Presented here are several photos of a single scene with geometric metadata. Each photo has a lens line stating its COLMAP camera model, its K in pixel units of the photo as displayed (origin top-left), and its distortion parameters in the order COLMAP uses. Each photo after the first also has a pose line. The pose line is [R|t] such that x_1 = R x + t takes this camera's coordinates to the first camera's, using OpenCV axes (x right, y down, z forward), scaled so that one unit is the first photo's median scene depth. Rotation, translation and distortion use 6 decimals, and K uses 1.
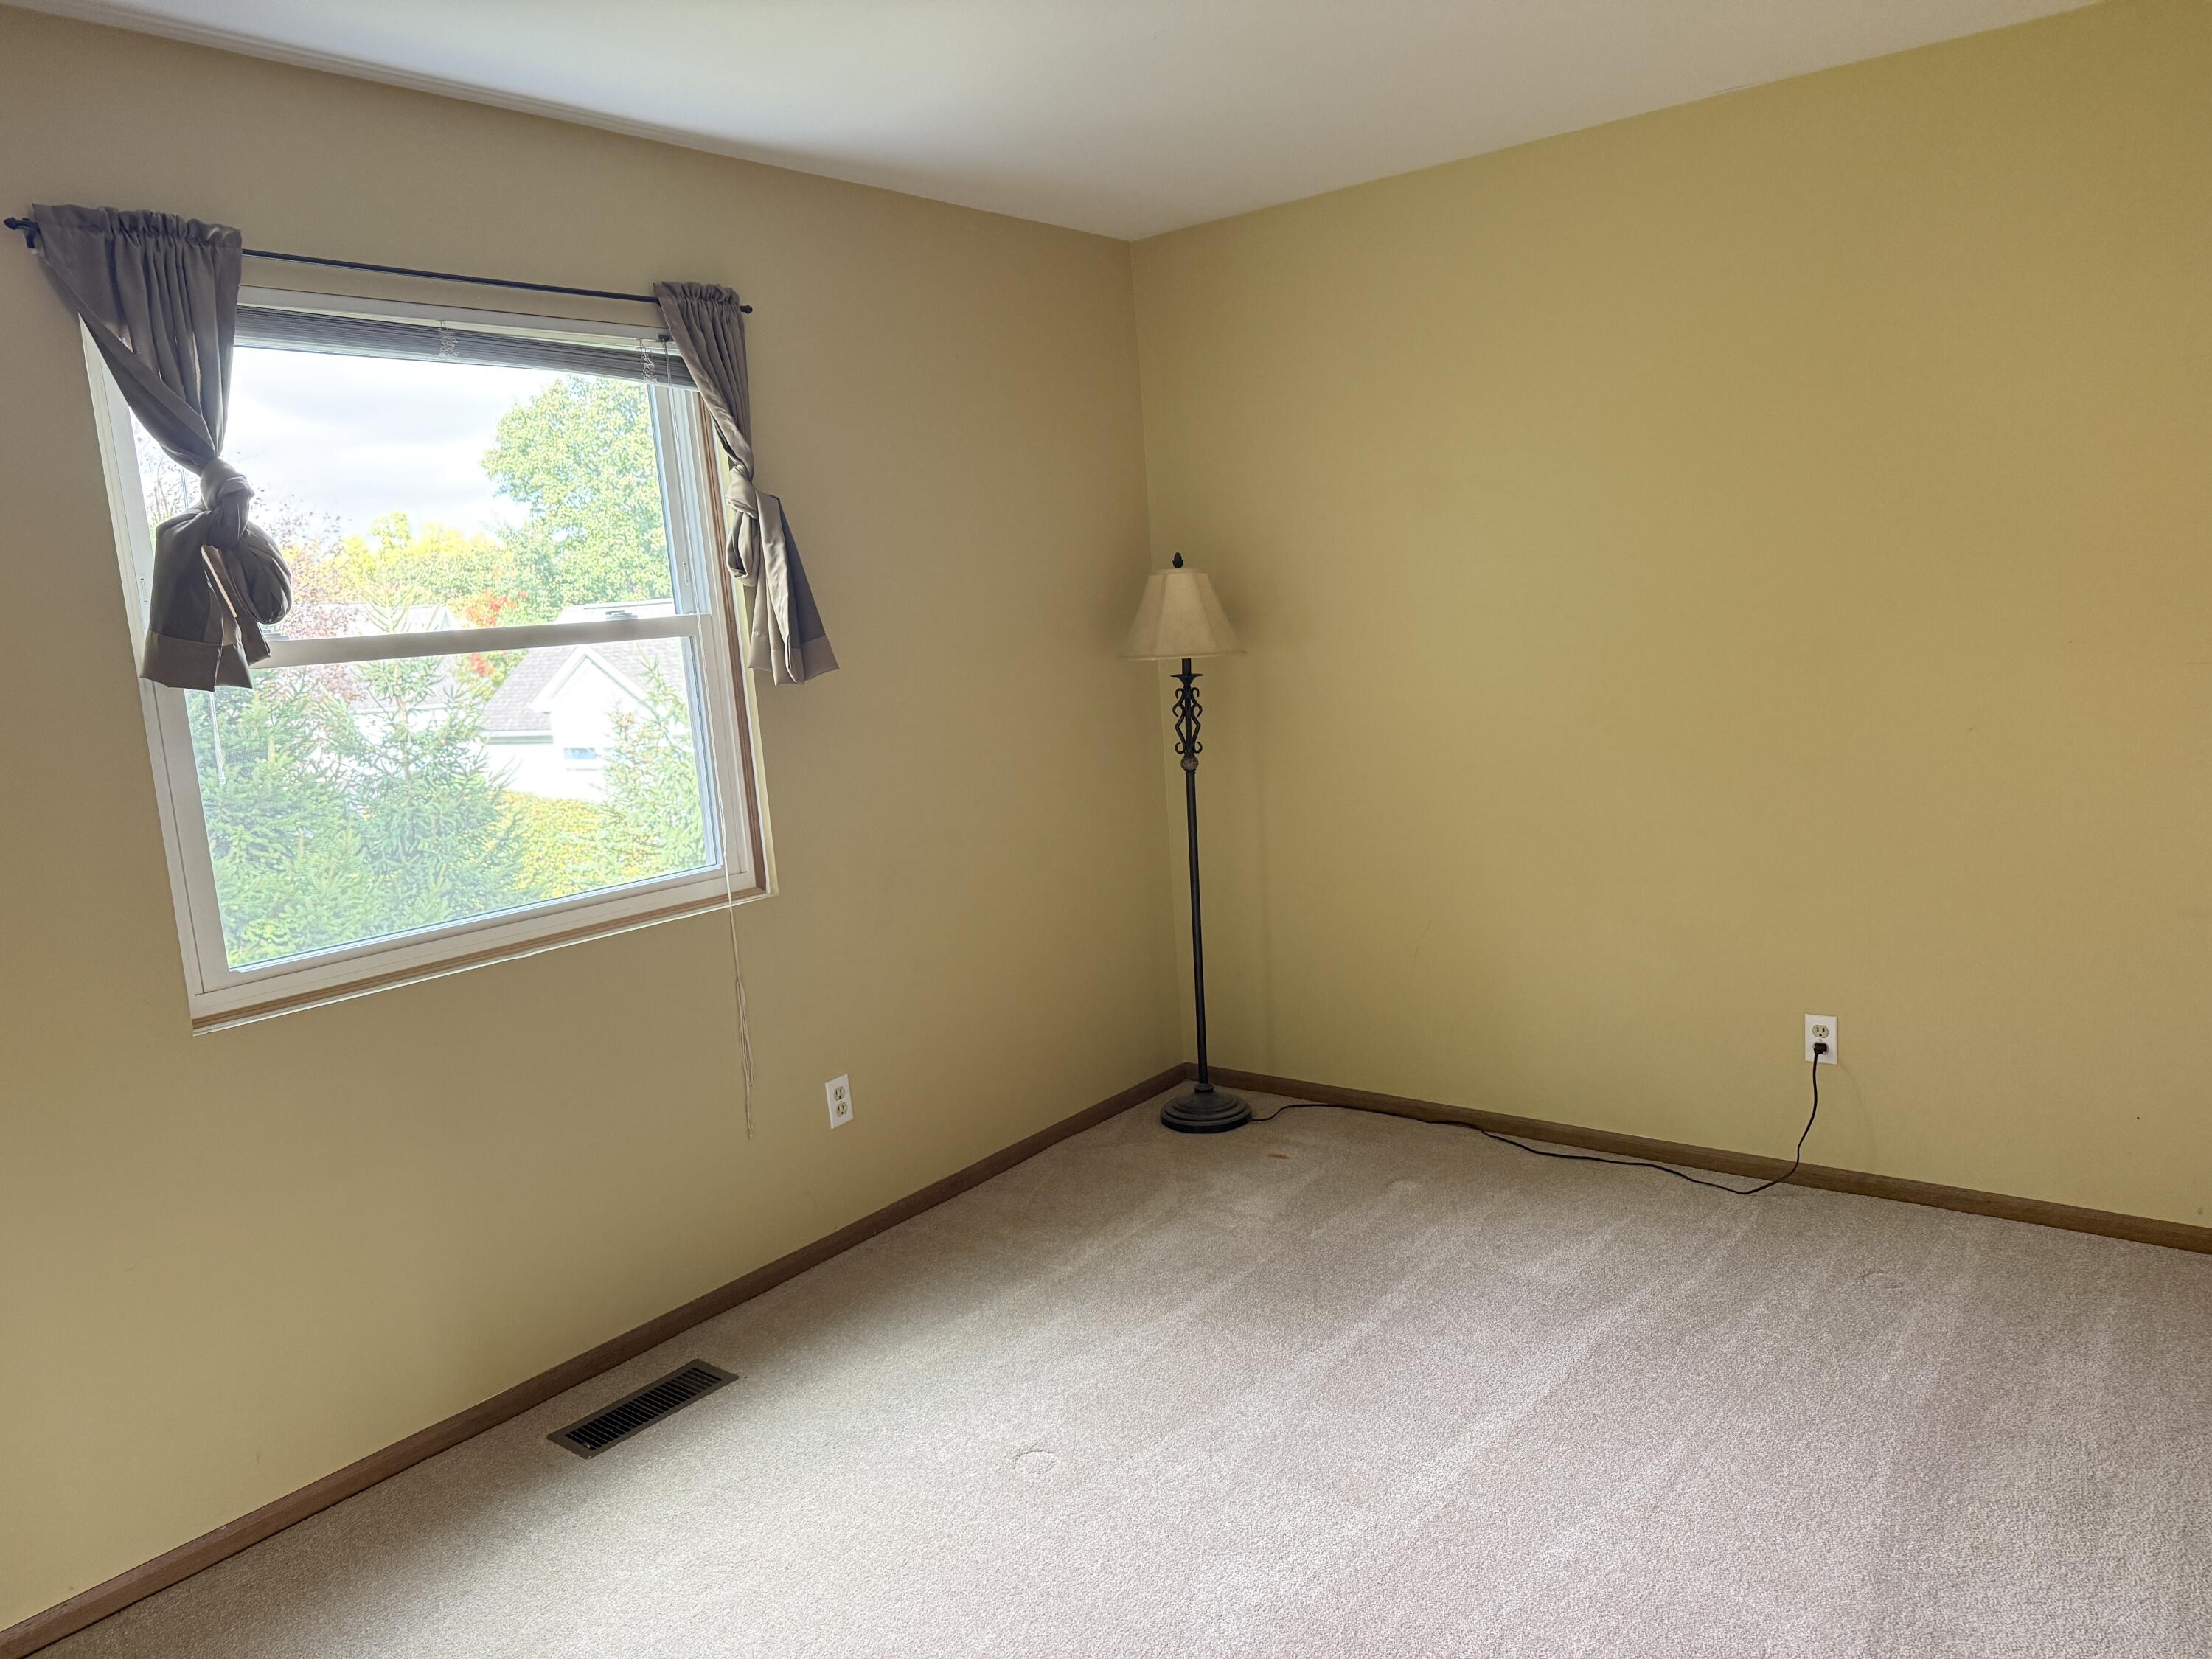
lens RADIAL K [[1553.7, 0, 1095.8], [0, 1553.7, 832.5], [0, 0, 1]] dist [0.065815, -0.068094]
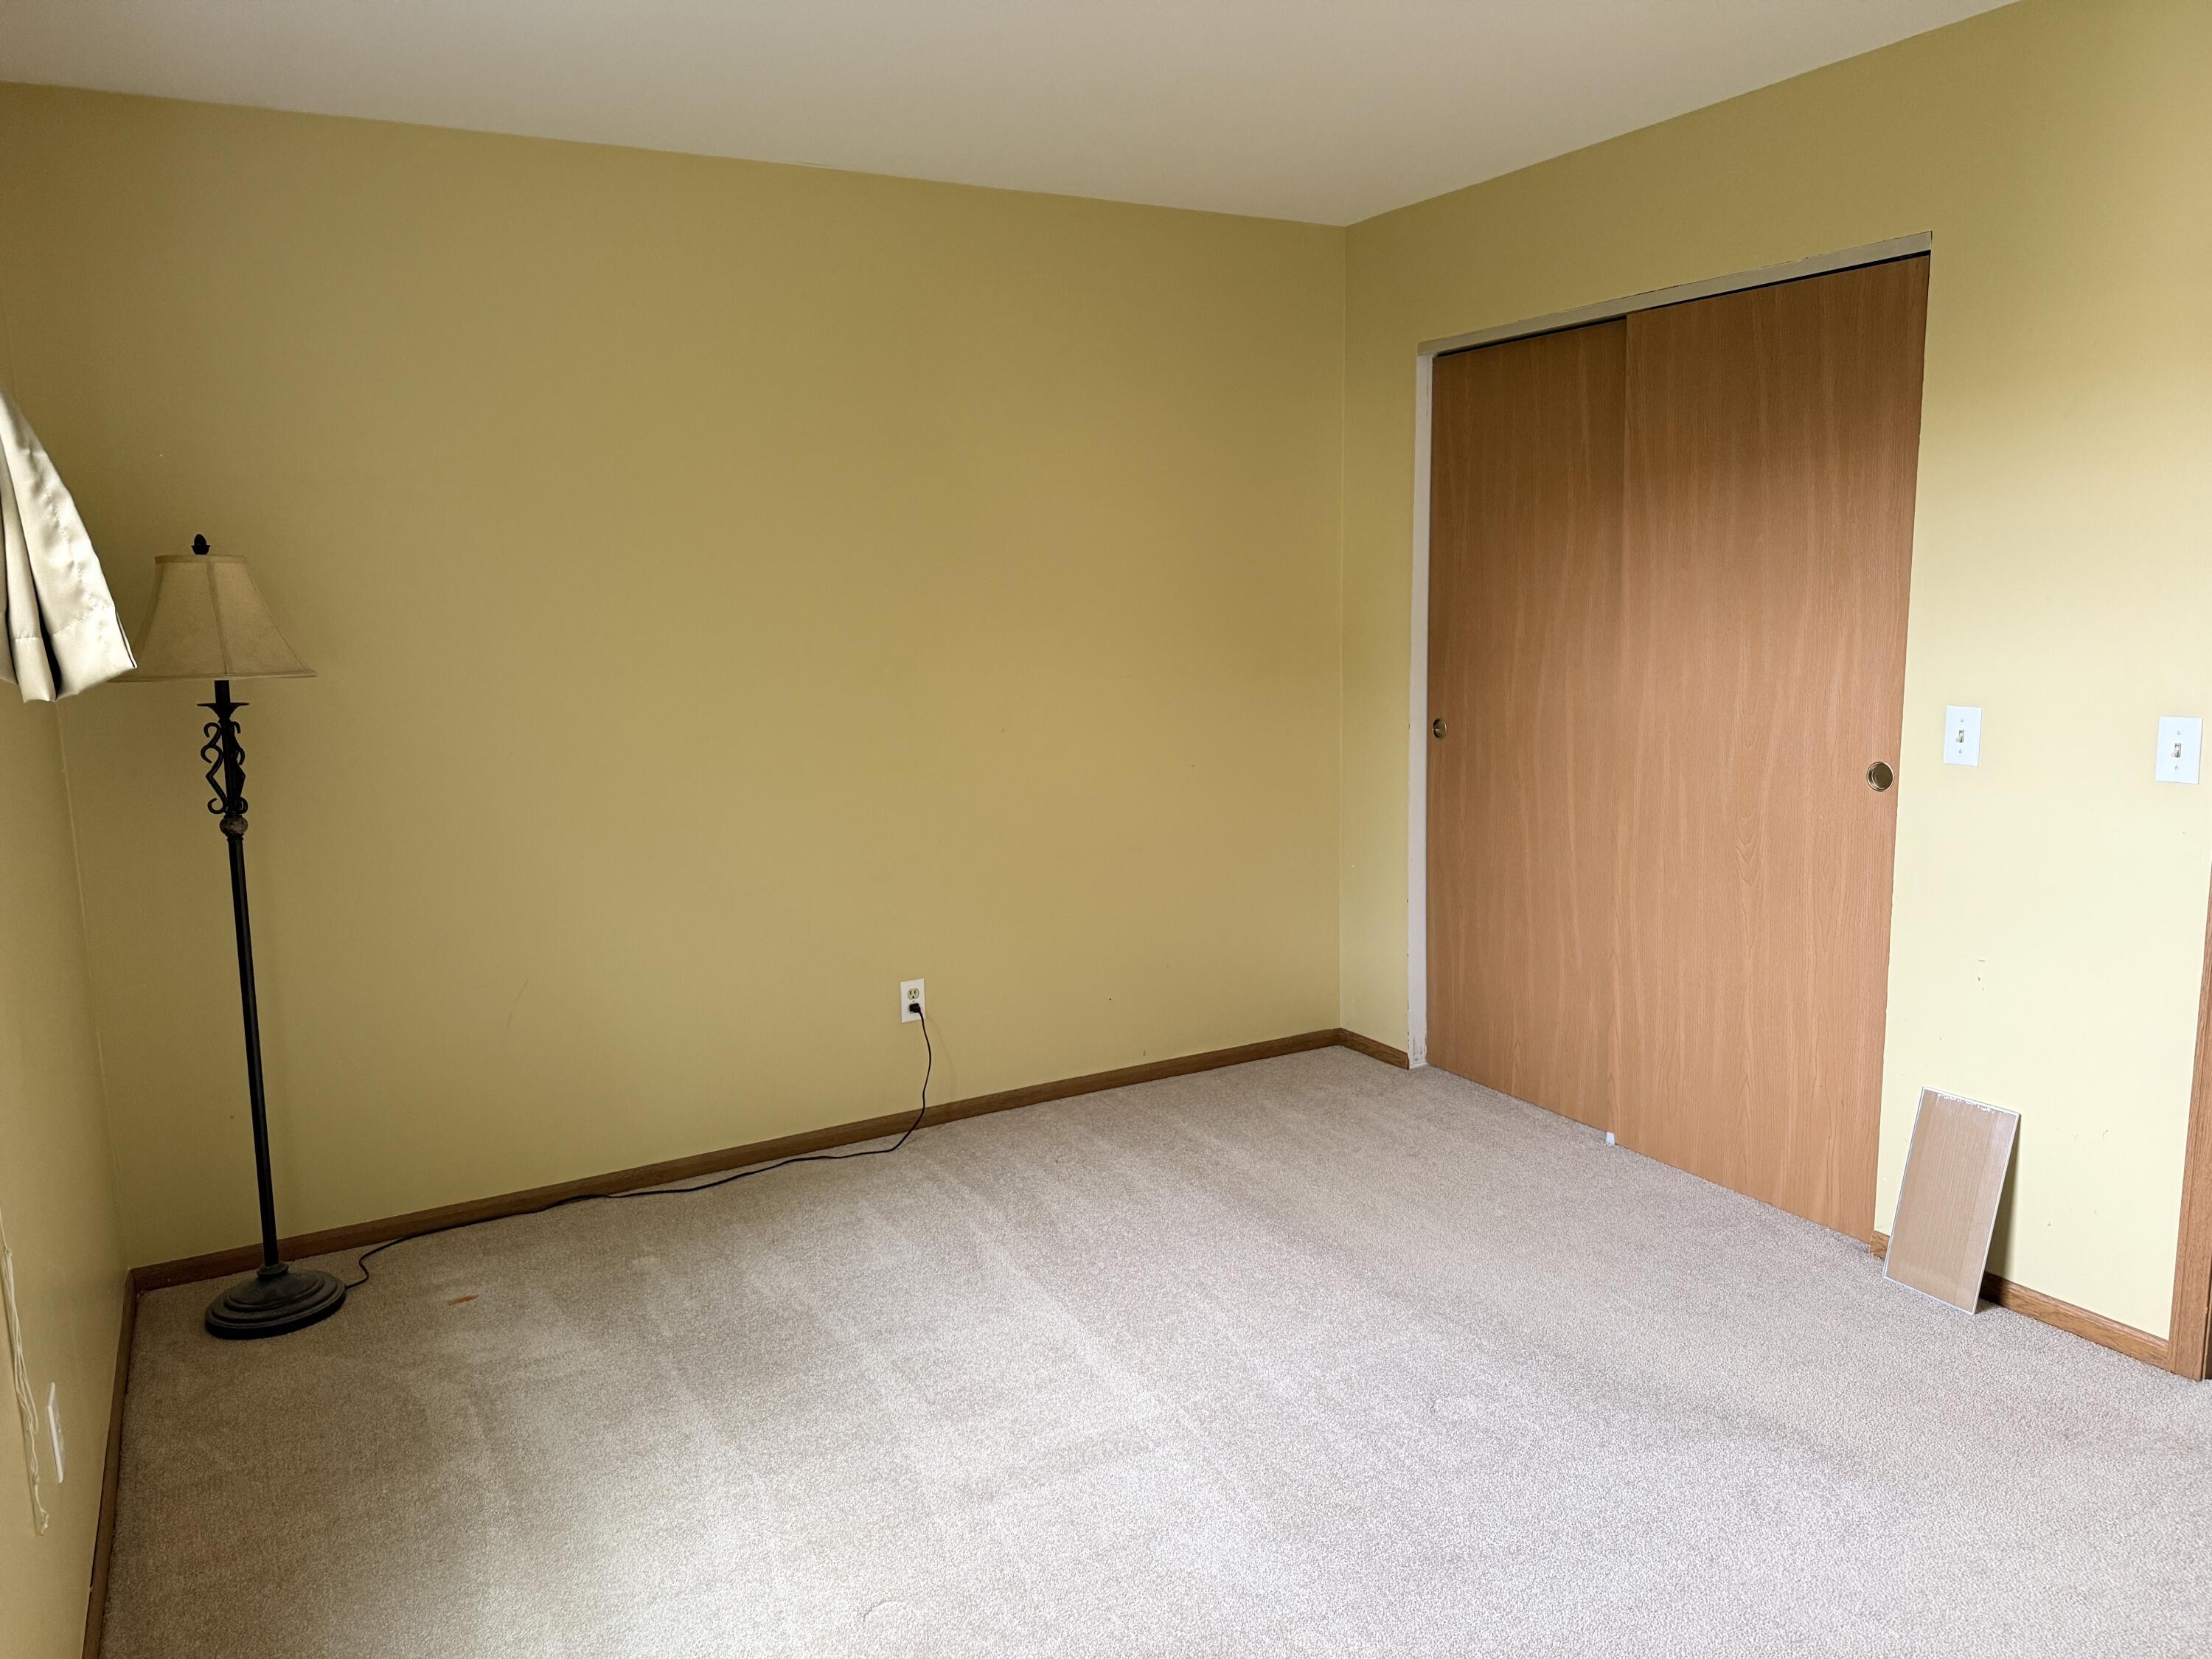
lens RADIAL K [[1553.7, 0, 1094.0], [0, 1553.7, 818.5], [0, 0, 1]] dist [0.065815, -0.068094]
pose [[0.376375, -0.073361, 0.923558, -0.482063], [0.139802, 0.989943, 0.021661, -0.008079], [-0.915859, 0.120962, 0.382846, 0.364528]]
